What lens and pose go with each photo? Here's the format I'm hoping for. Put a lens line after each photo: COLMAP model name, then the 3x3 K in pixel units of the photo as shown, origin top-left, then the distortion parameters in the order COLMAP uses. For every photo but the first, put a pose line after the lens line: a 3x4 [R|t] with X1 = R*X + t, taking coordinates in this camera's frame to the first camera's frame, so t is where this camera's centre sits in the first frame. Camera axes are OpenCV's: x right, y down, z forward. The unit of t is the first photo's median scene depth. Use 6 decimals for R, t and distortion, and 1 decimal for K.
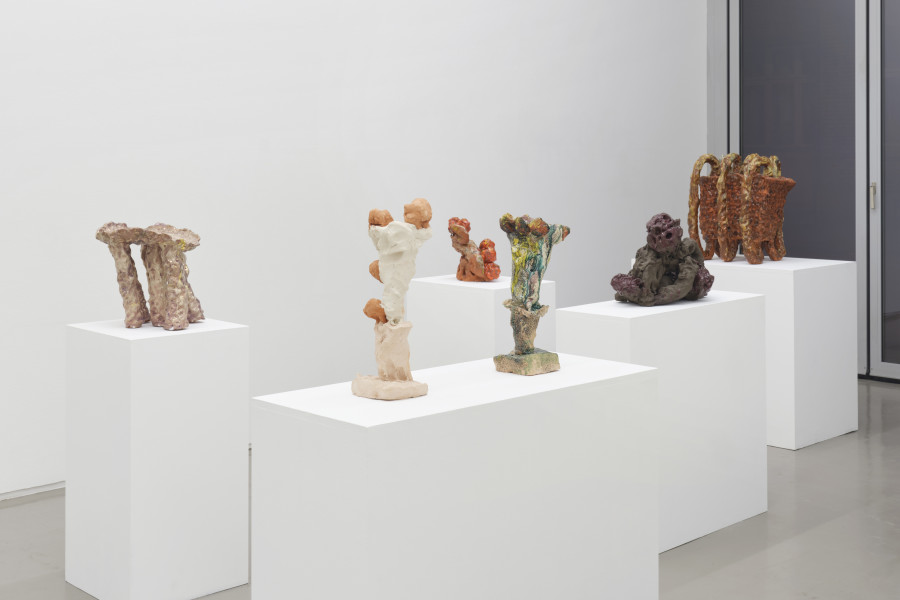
lens RADIAL K [[1171.9, 0, 453.1], [0, 1171.9, 229.7], [0, 0, 1]] dist [-0.102411, 0.000000]
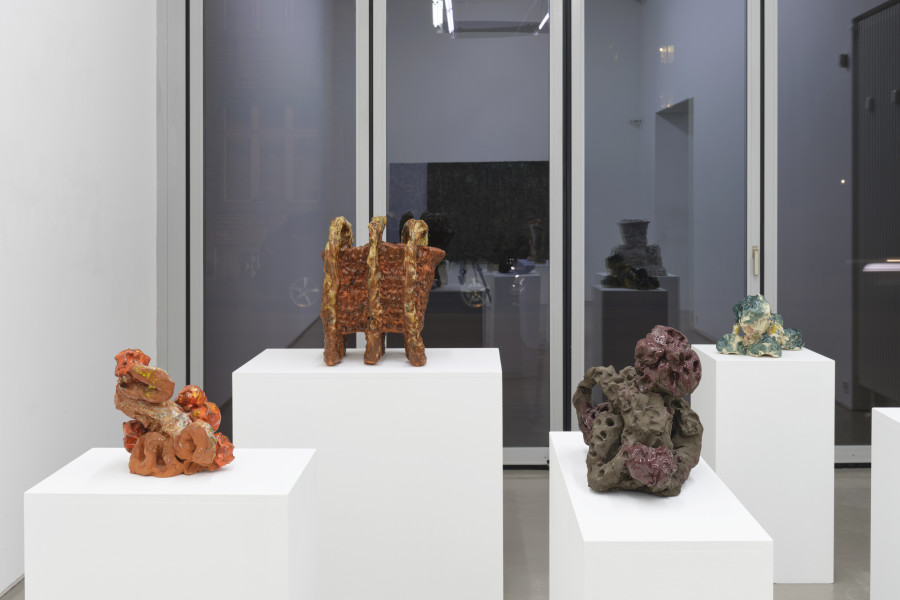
lens RADIAL K [[989.0, 0, 454.7], [0, 989.0, 251.0], [0, 0, 1]] dist [-0.016907, 0.000000]
pose [[0.686957, -0.024942, 0.726269, -0.181917], [0.040934, 0.999152, -0.004406, -0.039591], [-0.725544, 0.032756, 0.687396, 0.544032]]
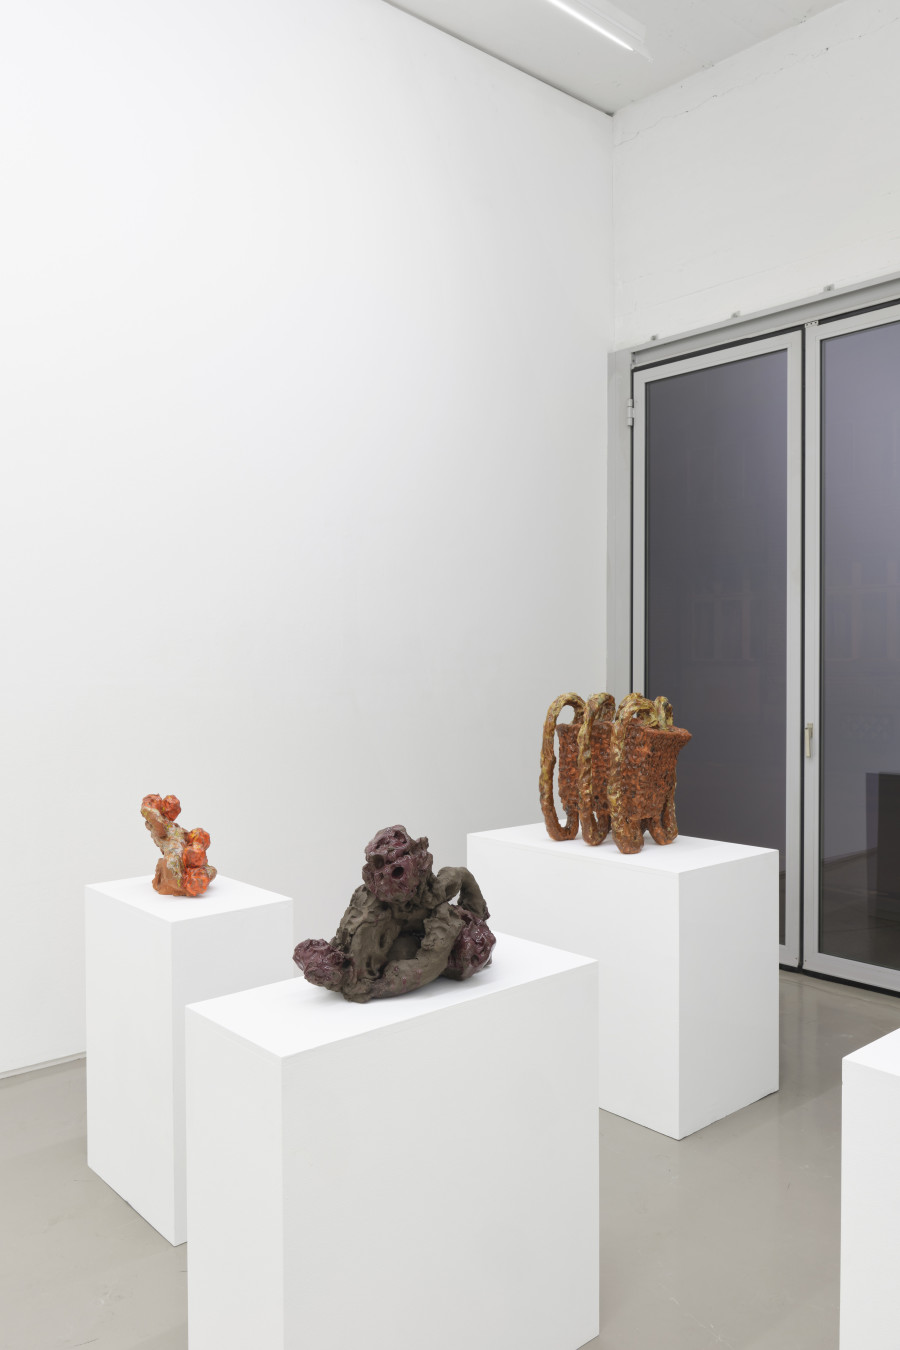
lens RADIAL K [[995.0, 0, 411.6], [0, 995.0, 720.5], [0, 0, 1]] dist [-0.045374, 0.010060]
pose [[0.999029, 0.009162, -0.043103, 0.152807], [-0.009413, 0.999940, -0.005638, -0.045067], [0.043049, 0.006038, 0.999055, 0.396771]]
